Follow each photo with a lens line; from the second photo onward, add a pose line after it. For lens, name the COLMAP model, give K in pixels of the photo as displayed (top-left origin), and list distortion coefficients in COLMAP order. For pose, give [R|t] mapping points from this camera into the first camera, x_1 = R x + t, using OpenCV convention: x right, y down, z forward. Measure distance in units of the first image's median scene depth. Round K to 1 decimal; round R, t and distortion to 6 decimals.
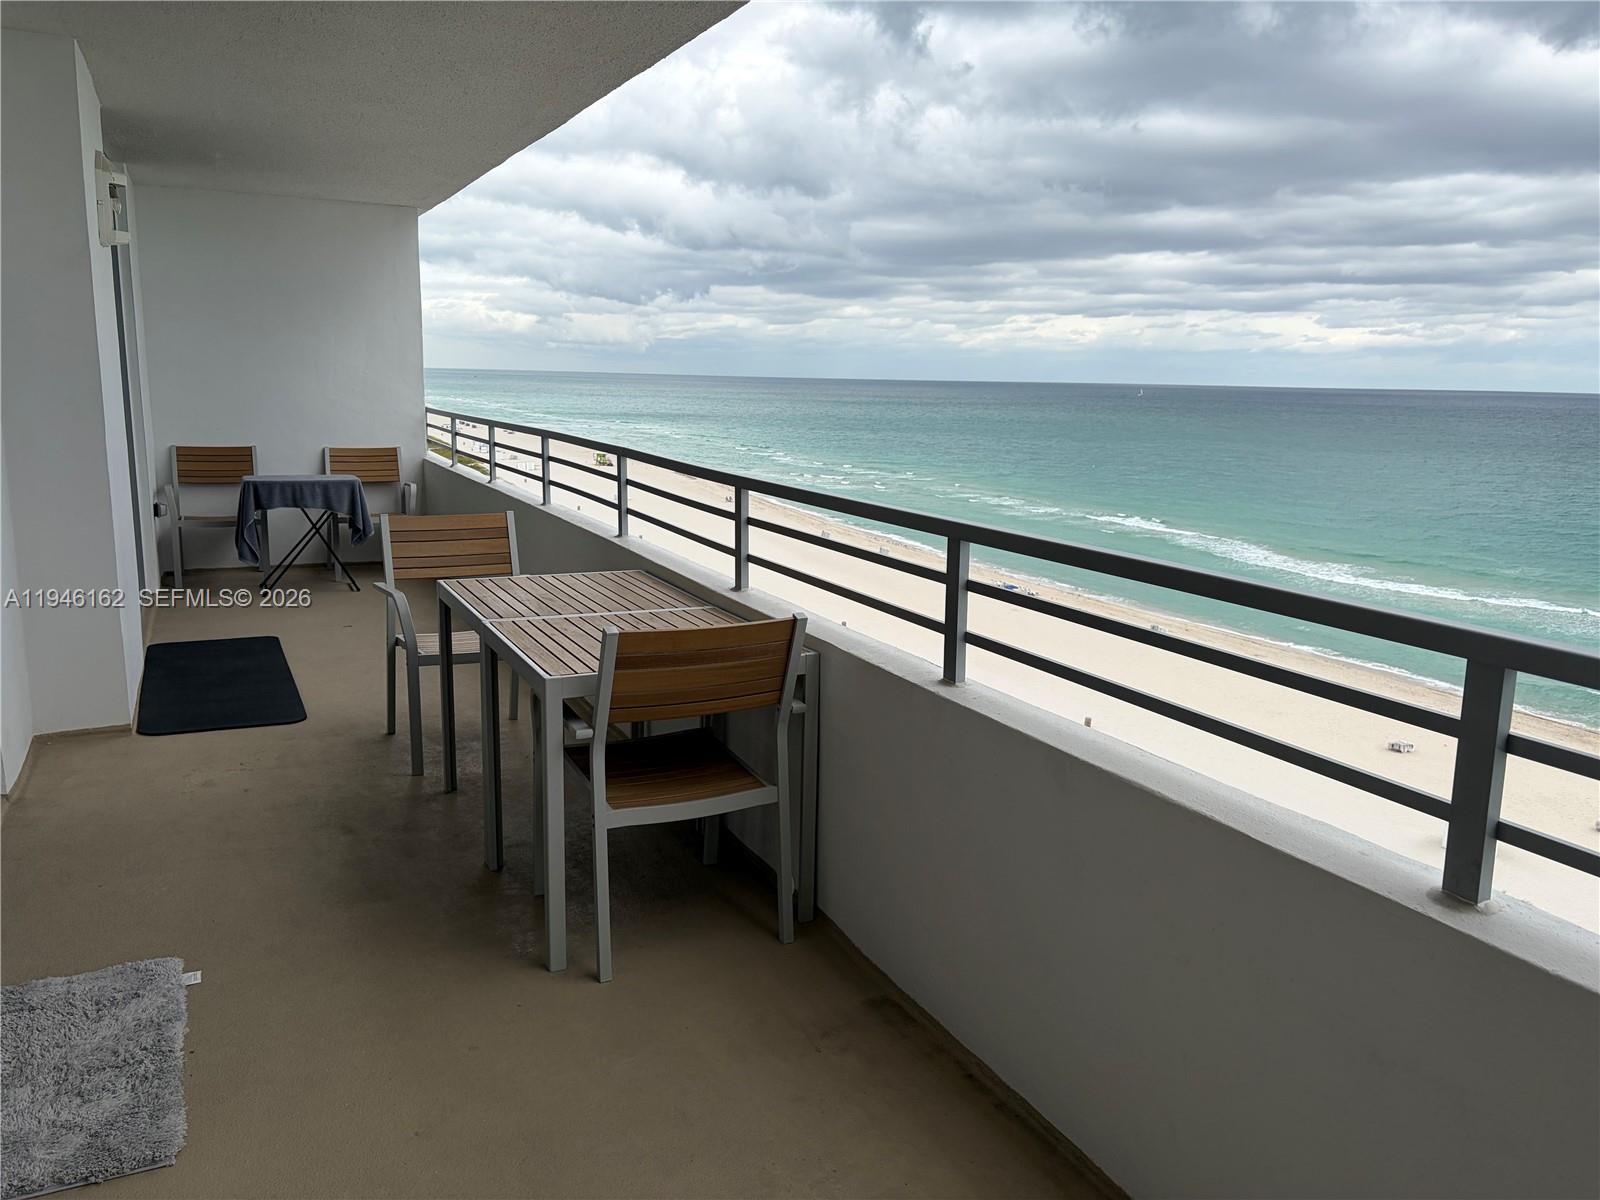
lens RADIAL K [[1193.7, 0, 800.0], [0, 1193.7, 600.0], [0, 0, 1]] dist [0.041164, -0.099234]
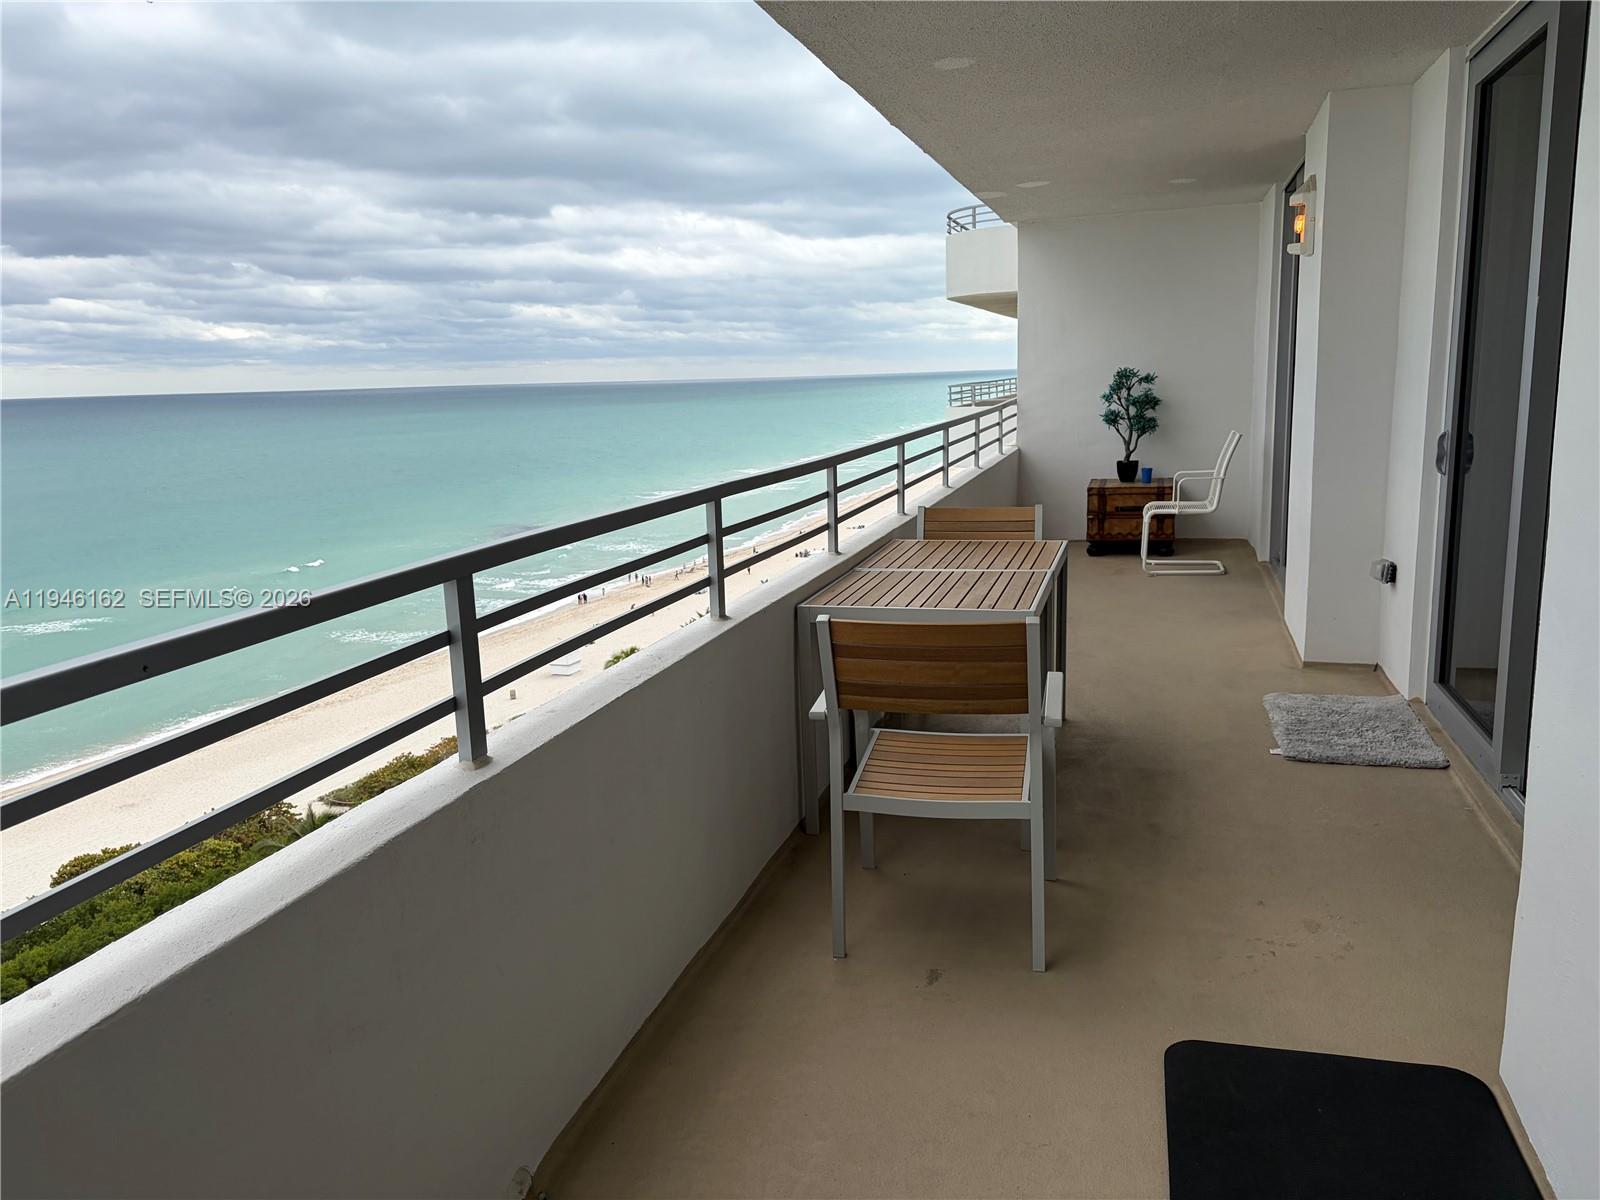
lens RADIAL K [[1193.7, 0, 800.0], [0, 1193.7, 600.0], [0, 0, 1]] dist [0.041164, -0.099234]
pose [[-0.737435, -0.106302, 0.667001, -0.648116], [0.150772, 0.936710, 0.315979, -0.278668], [-0.658375, 0.333579, -0.674735, 1.451561]]
